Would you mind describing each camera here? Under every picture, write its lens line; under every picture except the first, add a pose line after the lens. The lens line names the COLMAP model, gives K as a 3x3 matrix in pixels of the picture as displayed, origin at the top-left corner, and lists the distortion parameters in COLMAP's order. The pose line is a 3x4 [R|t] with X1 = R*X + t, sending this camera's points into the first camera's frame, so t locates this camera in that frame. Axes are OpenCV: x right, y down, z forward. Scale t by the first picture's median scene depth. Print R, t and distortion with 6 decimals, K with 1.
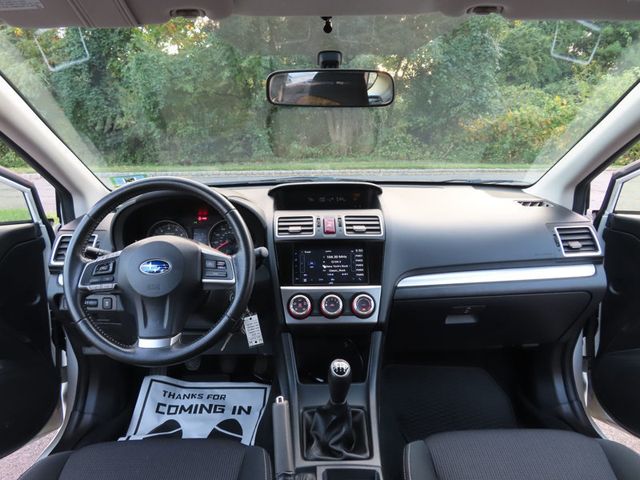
lens RADIAL K [[457.9, 0, 316.6], [0, 457.9, 238.8], [0, 0, 1]] dist [-0.020031, 0.012731]
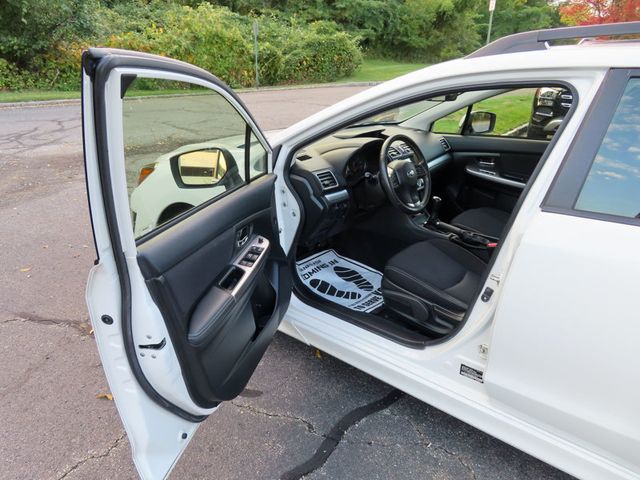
lens RADIAL K [[457.9, 0, 317.4], [0, 457.9, 245.5], [0, 0, 1]] dist [-0.020031, 0.012731]
pose [[0.630146, -0.278683, 0.724743, -1.683594], [0.145139, 0.959197, 0.242642, -0.172169], [-0.762792, -0.047711, 0.644882, -0.180364]]
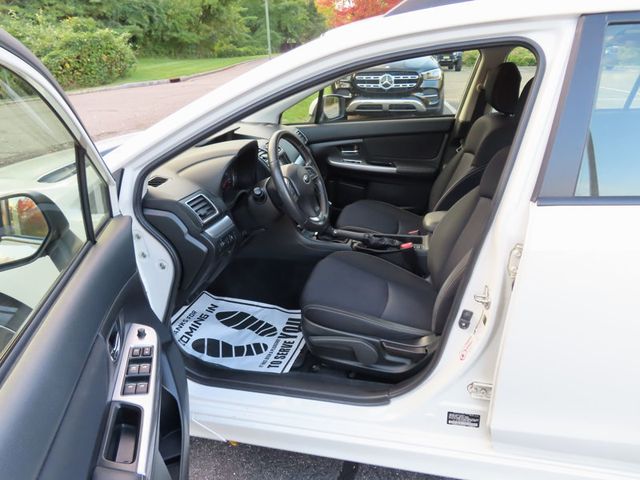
lens RADIAL K [[457.9, 0, 318.3], [0, 457.9, 241.2], [0, 0, 1]] dist [-0.020031, 0.012731]
pose [[0.221173, -0.373912, 0.900707, -1.406832], [0.239226, 0.916163, 0.321585, -0.214202], [-0.945438, 0.144347, 0.292080, 0.255926]]
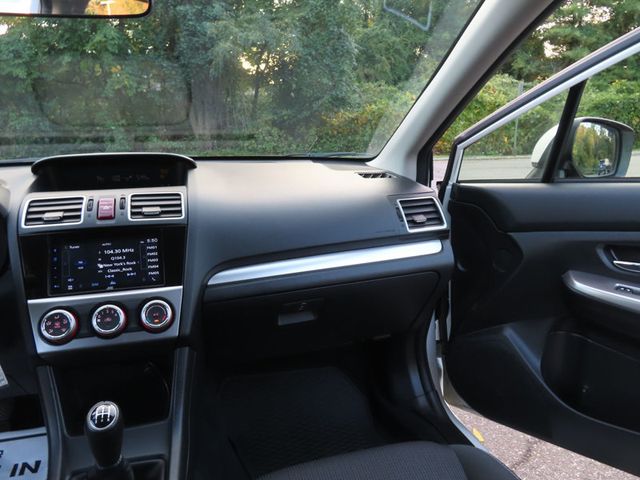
lens RADIAL K [[457.9, 0, 316.3], [0, 457.9, 240.6], [0, 0, 1]] dist [-0.020031, 0.012731]
pose [[0.961959, -0.062177, 0.266025, 0.119472], [0.058669, 0.998054, 0.021124, 0.020435], [-0.266820, -0.004713, 0.963735, 0.175963]]
